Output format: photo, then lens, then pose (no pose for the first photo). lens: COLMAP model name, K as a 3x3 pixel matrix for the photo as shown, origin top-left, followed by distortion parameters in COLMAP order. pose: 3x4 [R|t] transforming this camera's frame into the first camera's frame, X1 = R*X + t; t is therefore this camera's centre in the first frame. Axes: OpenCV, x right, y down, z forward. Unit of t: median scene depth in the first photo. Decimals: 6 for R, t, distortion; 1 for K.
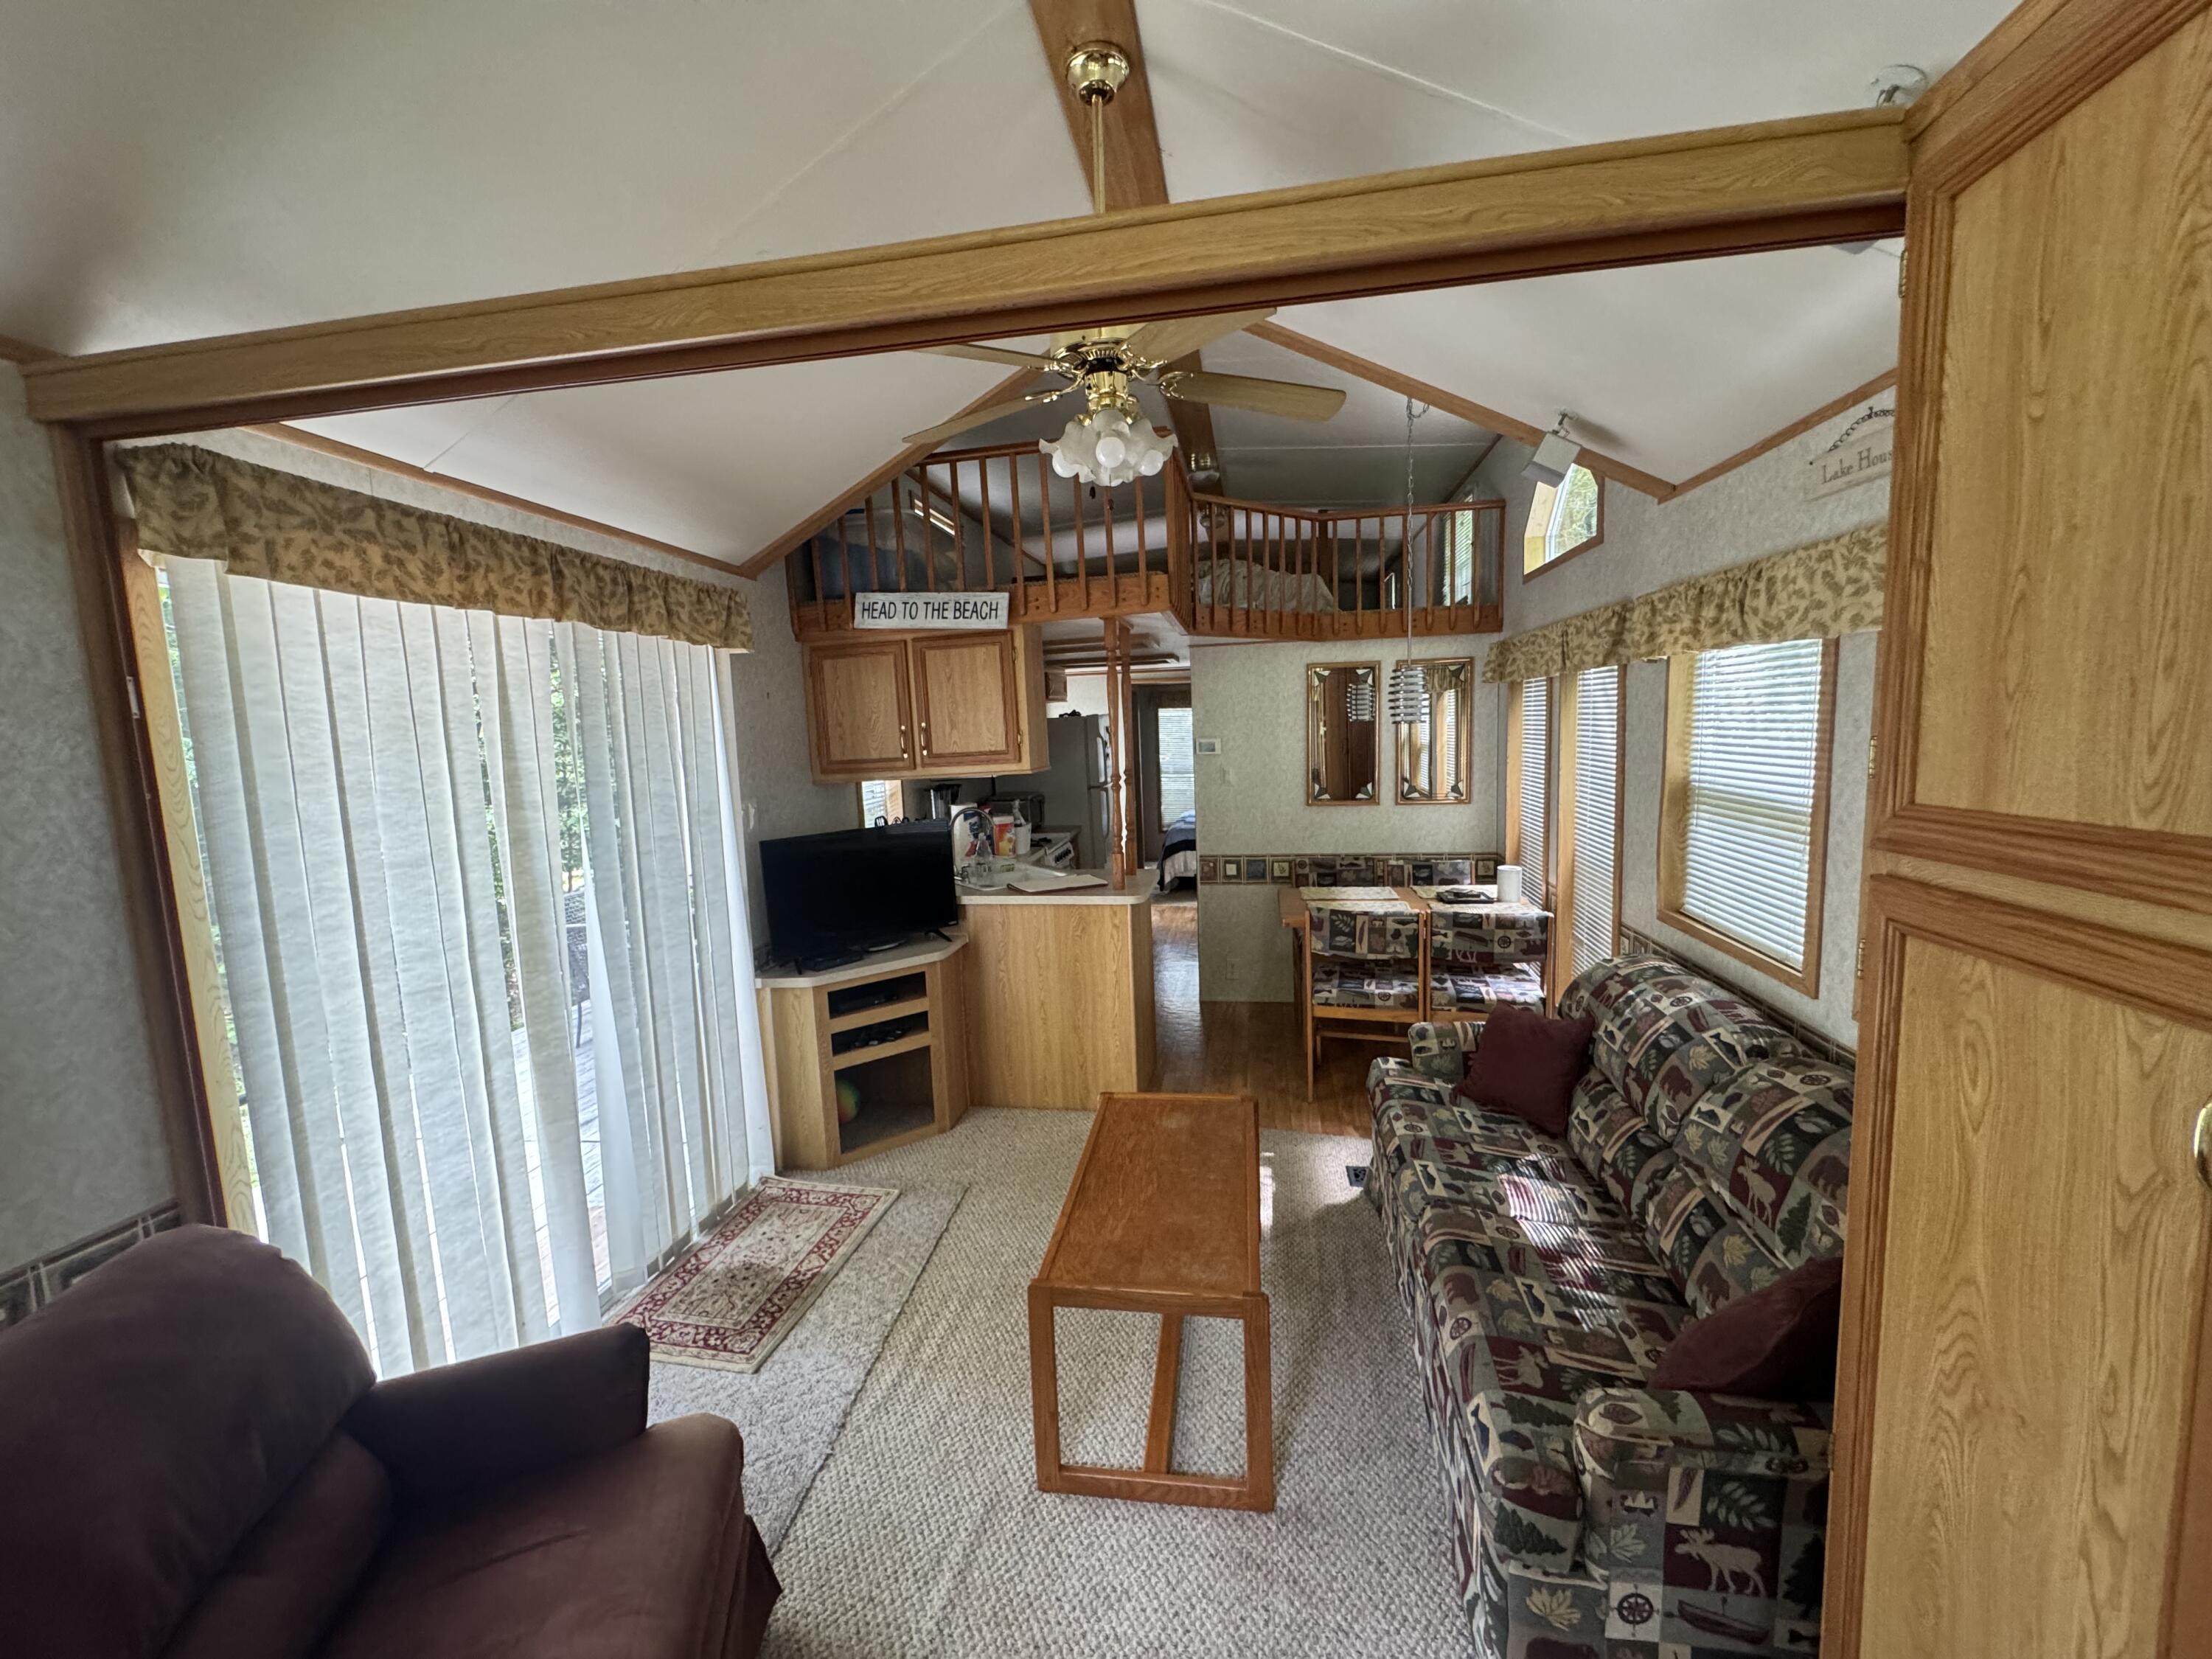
lens RADIAL K [[880.9, 0, 1105.1], [0, 880.9, 825.7], [0, 0, 1]] dist [-0.005451, 0.000528]
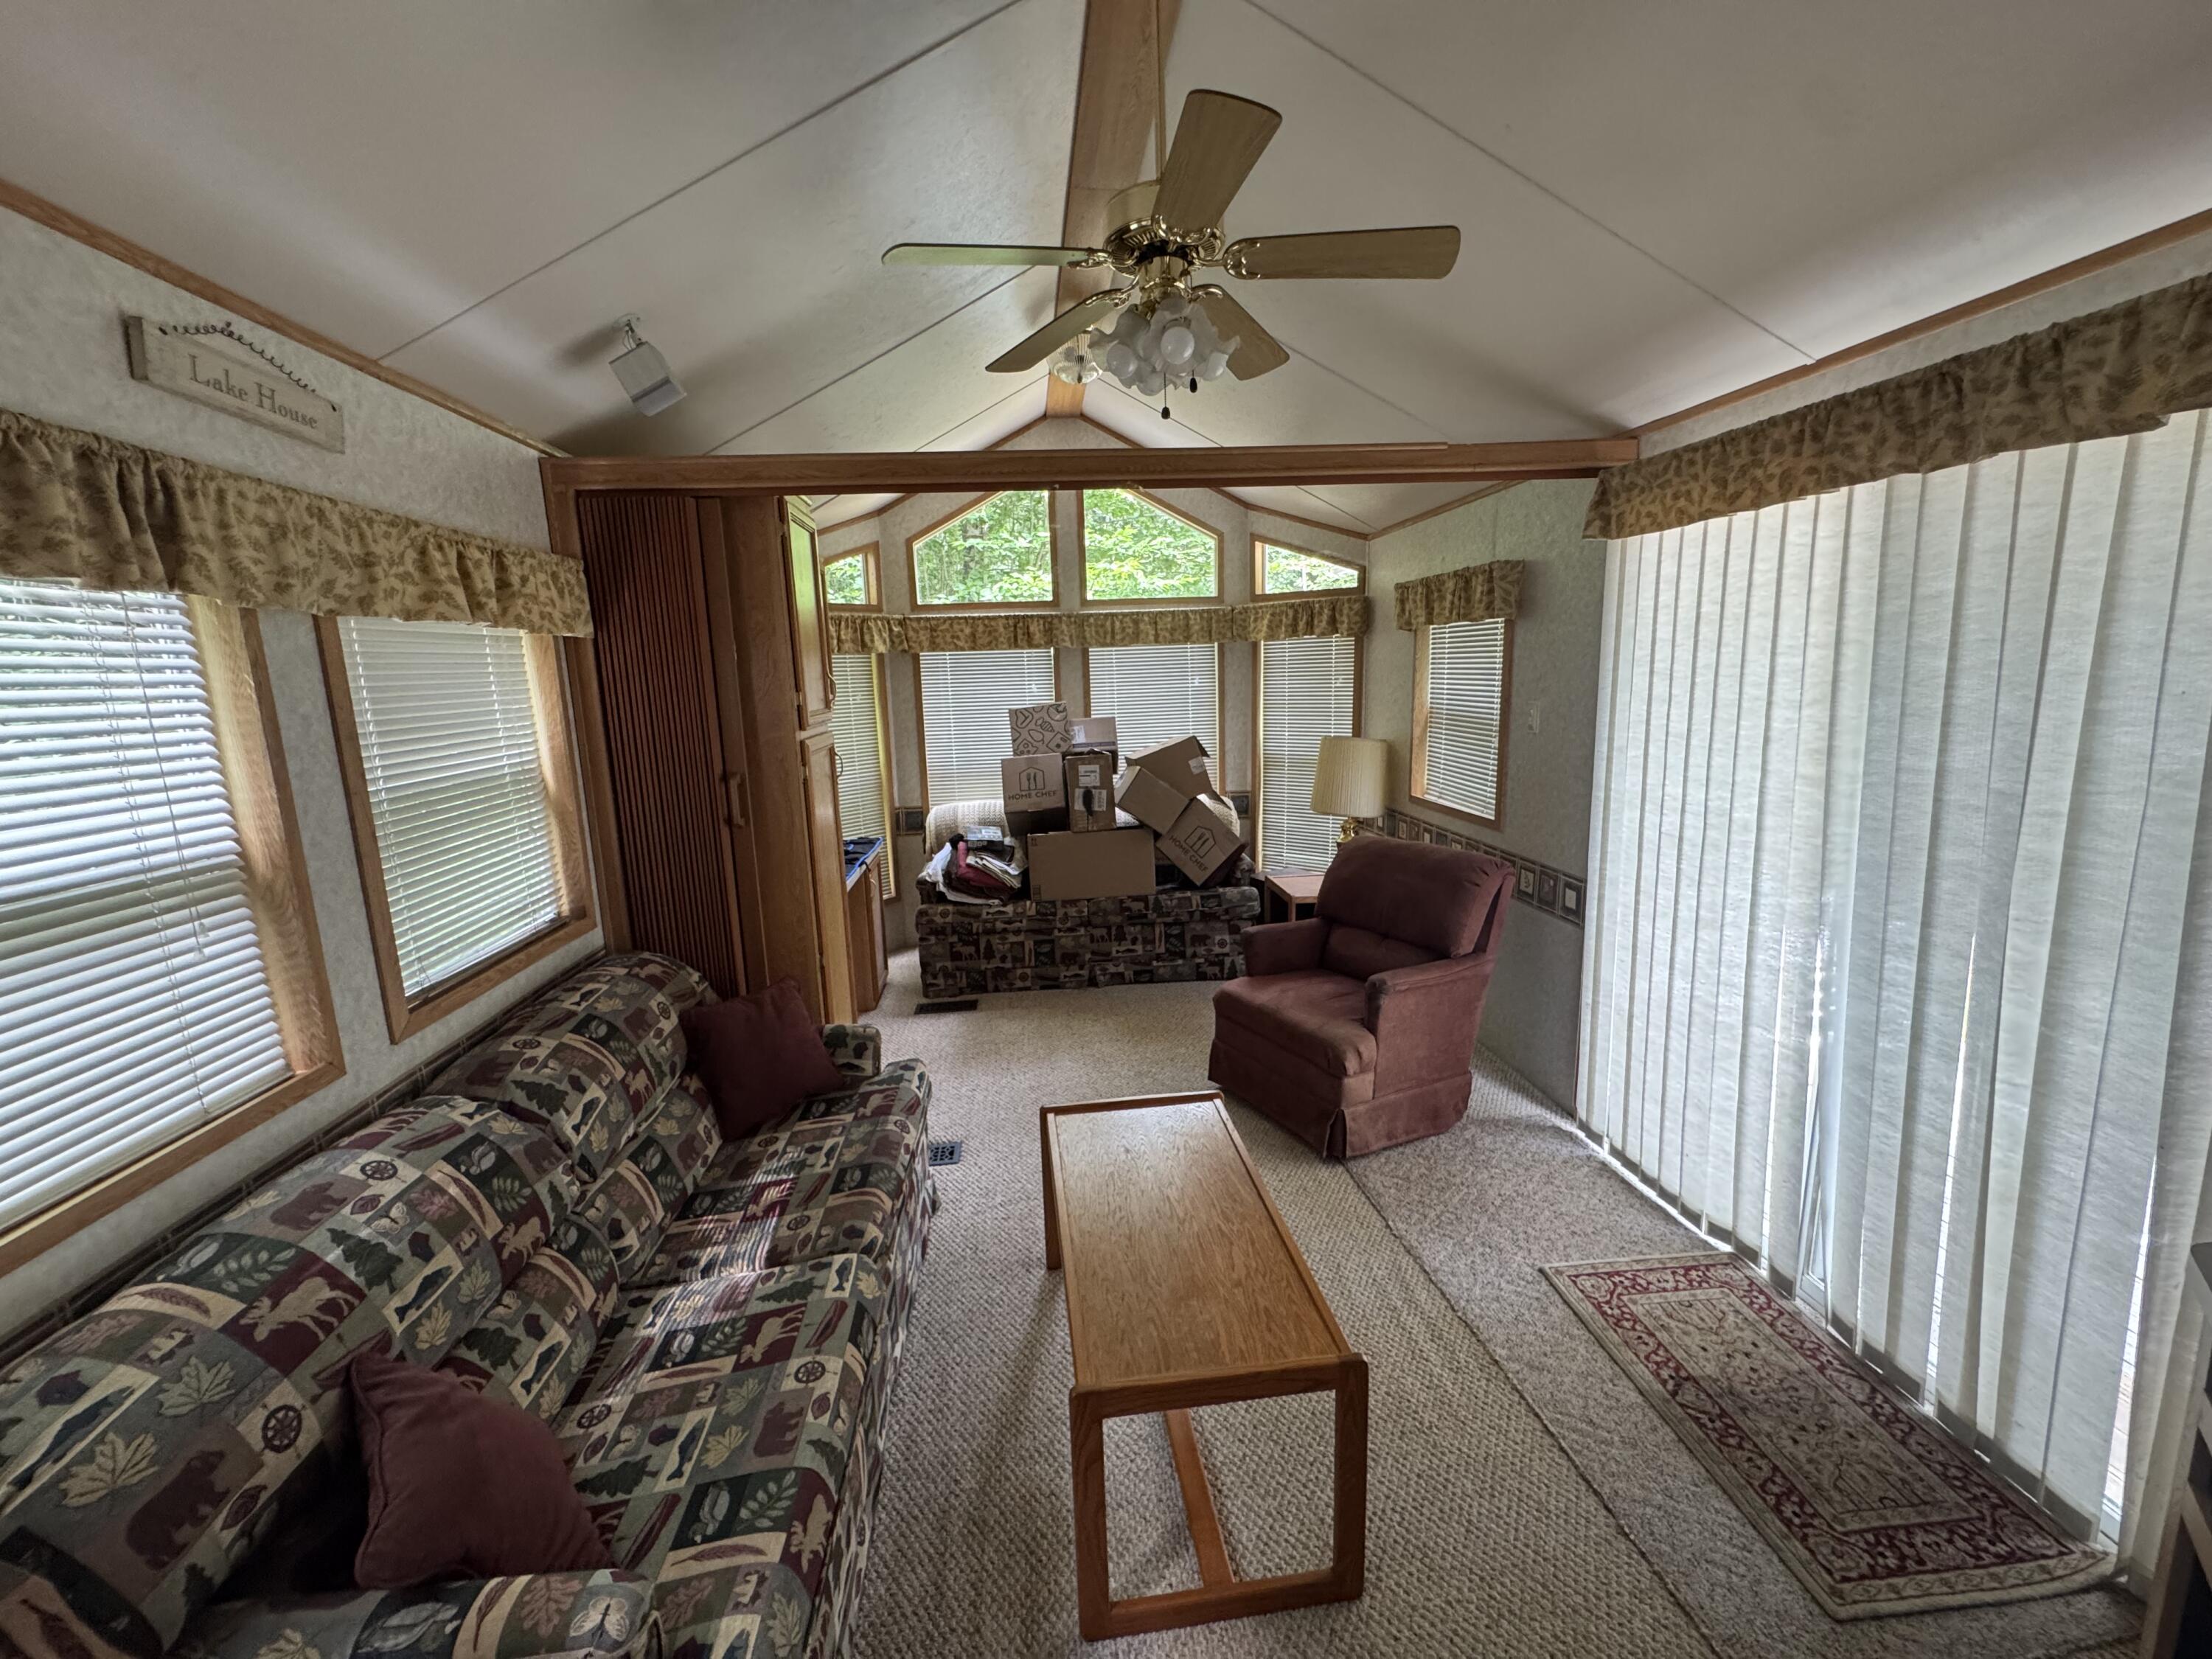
lens RADIAL K [[880.9, 0, 1105.1], [0, 880.9, 825.7], [0, 0, 1]] dist [-0.005451, 0.000528]
pose [[-0.960043, 0.114186, -0.255498, 0.316759], [0.037913, 0.957623, 0.285519, -0.205257], [0.277273, 0.264423, -0.923688, 1.780487]]
